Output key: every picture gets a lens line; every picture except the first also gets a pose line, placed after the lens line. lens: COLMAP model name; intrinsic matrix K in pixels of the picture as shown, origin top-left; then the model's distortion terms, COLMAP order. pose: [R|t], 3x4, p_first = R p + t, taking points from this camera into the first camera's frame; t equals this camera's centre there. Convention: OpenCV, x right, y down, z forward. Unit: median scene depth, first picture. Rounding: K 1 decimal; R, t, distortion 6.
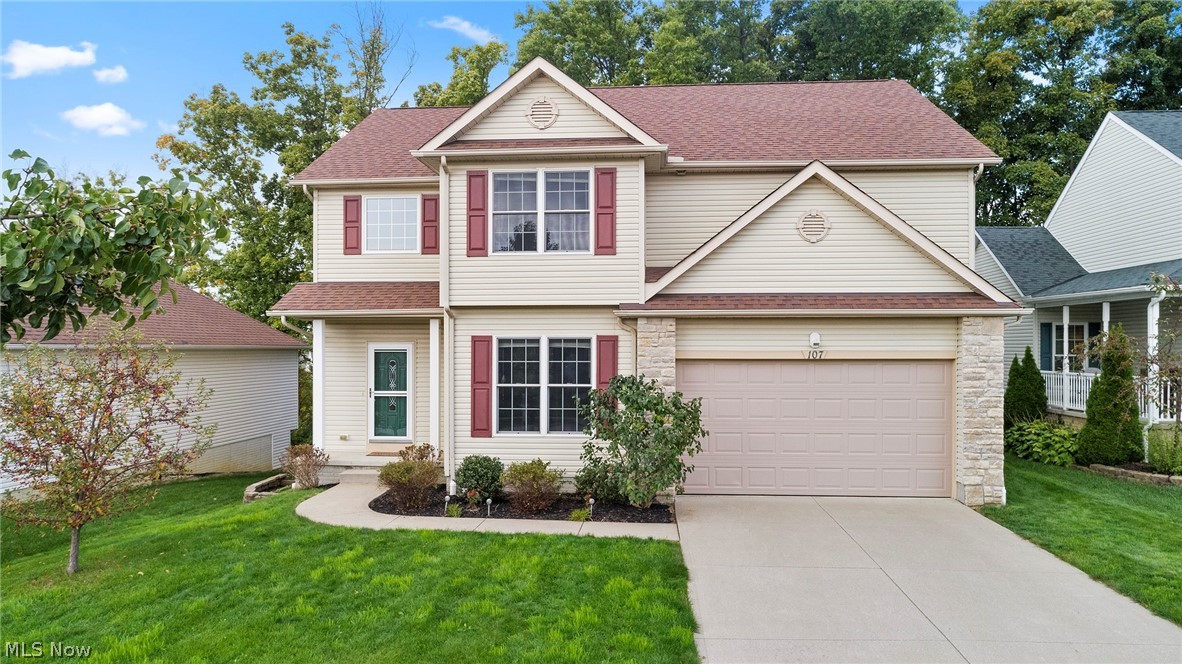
lens RADIAL K [[799.5, 0, 591.0], [0, 799.5, 332.0], [0, 0, 1]] dist [-0.006984, -0.000339]
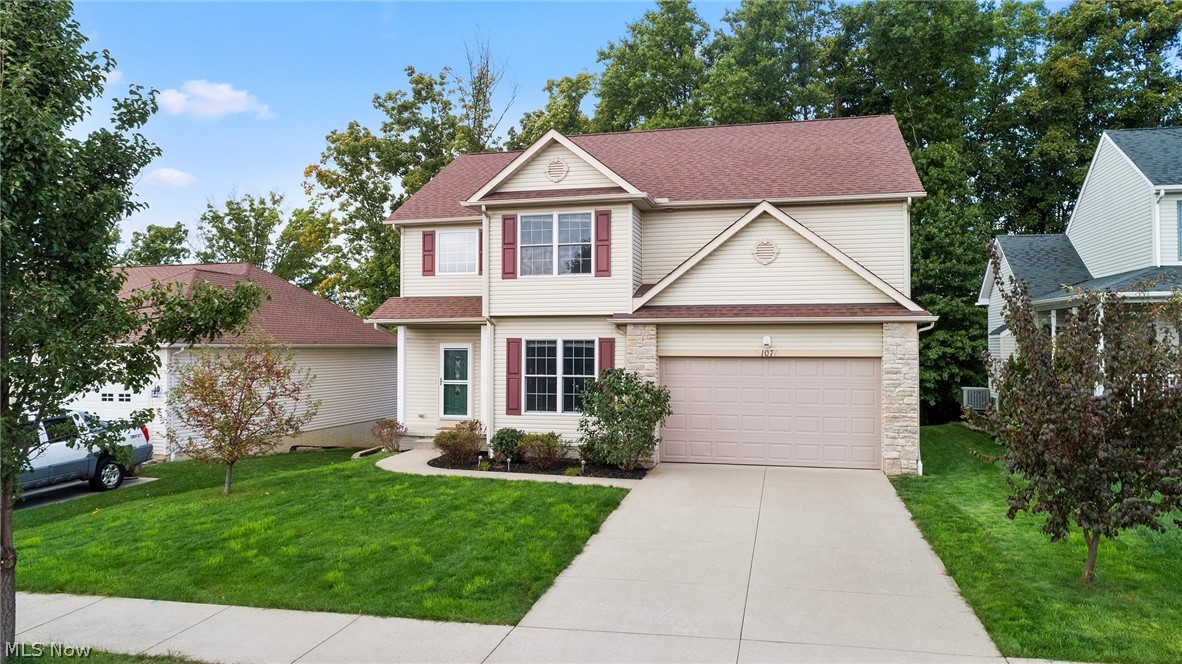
lens RADIAL K [[811.7, 0, 592.1], [0, 811.7, 308.2], [0, 0, 1]] dist [-0.005427, -0.000681]
pose [[0.985714, -0.006743, -0.168292, 0.217927], [0.002262, 0.999638, -0.026806, -0.008634], [0.168411, 0.026042, 0.985373, -0.305053]]
